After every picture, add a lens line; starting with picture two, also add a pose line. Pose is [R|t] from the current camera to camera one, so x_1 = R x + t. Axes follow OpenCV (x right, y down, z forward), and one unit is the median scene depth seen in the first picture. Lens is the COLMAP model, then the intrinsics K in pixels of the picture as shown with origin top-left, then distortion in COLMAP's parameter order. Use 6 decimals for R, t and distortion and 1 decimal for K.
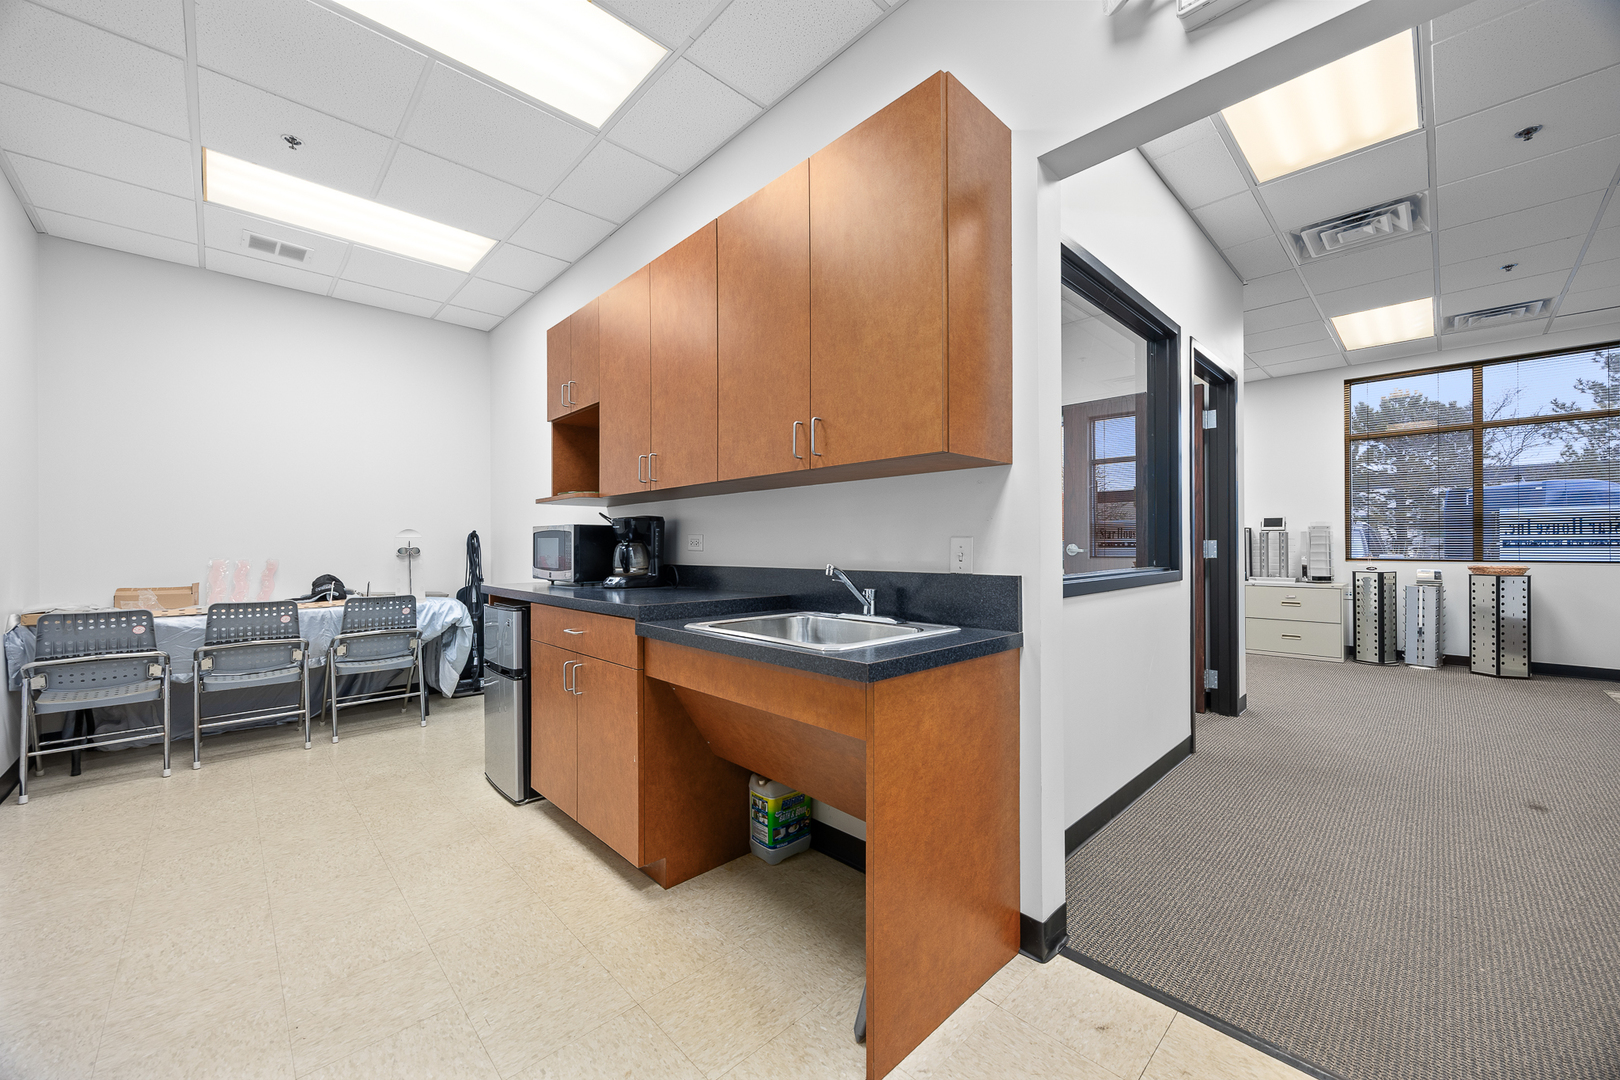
lens RADIAL K [[645.9, 0, 817.2], [0, 645.9, 547.2], [0, 0, 1]] dist [-0.001530, -0.000772]
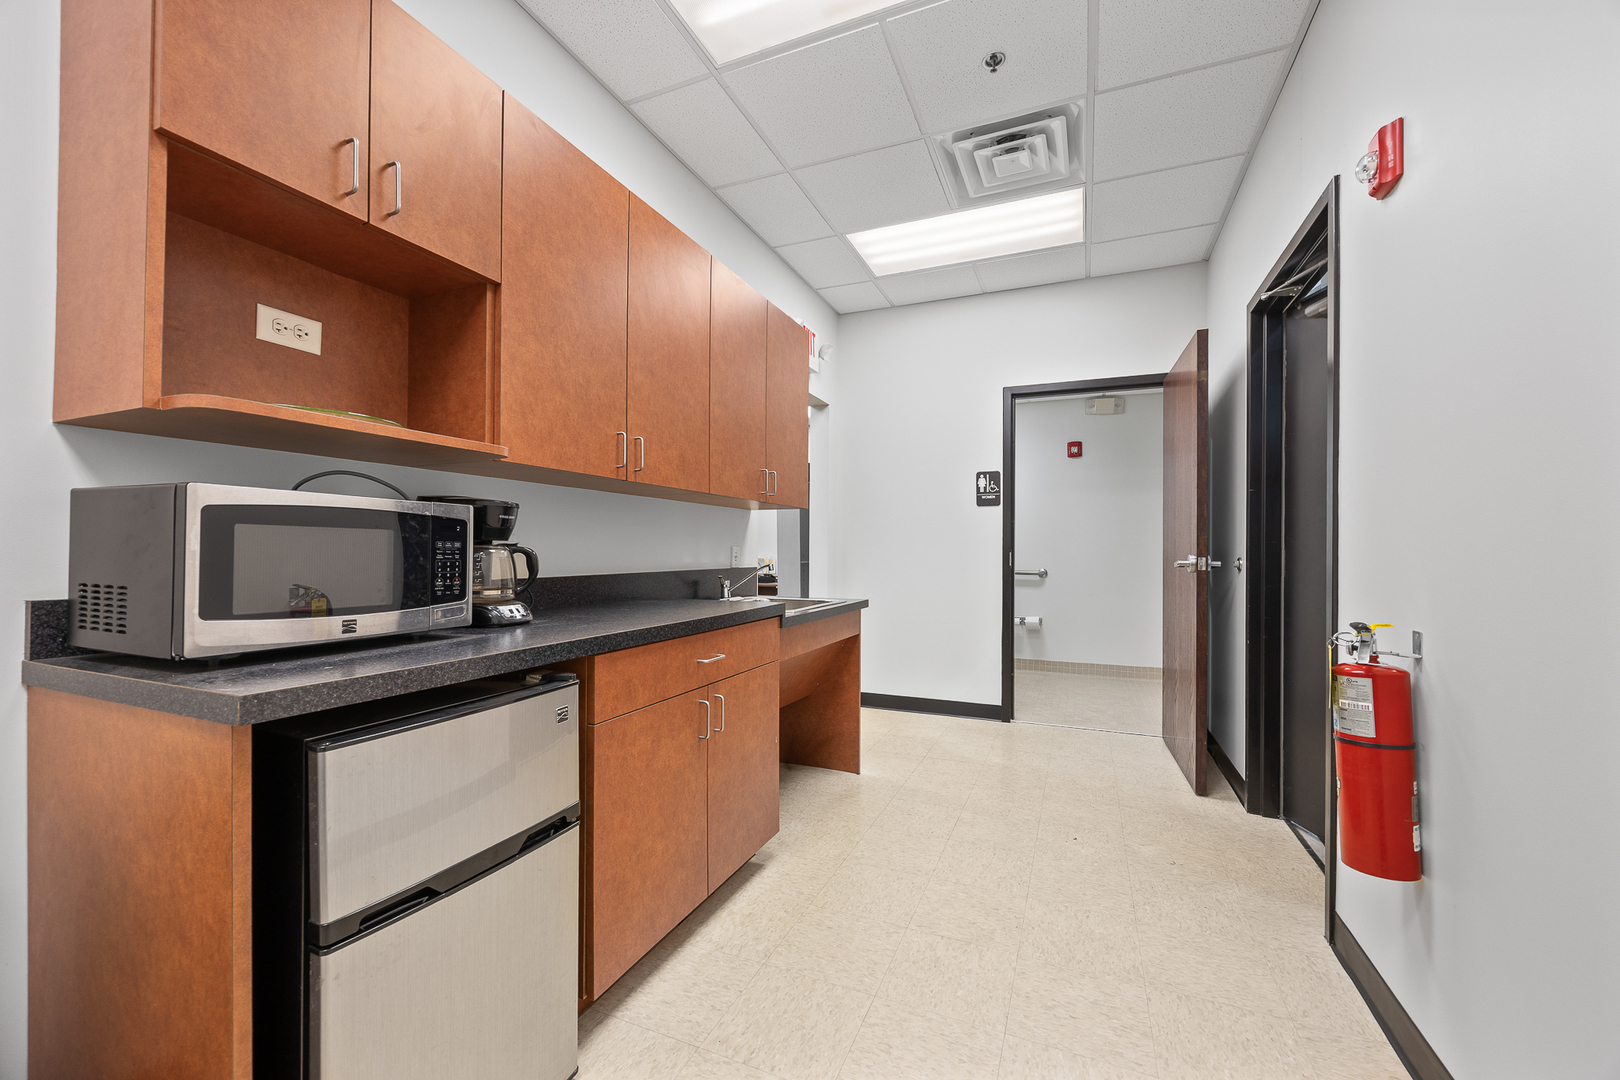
lens RADIAL K [[645.9, 0, 815.0], [0, 645.9, 549.7], [0, 0, 1]] dist [-0.001530, -0.000772]
pose [[-0.415797, 0.002797, 0.909453, -1.277130], [-0.003440, 0.999983, -0.004649, -0.001259], [-0.909451, -0.005062, -0.415781, 1.341305]]
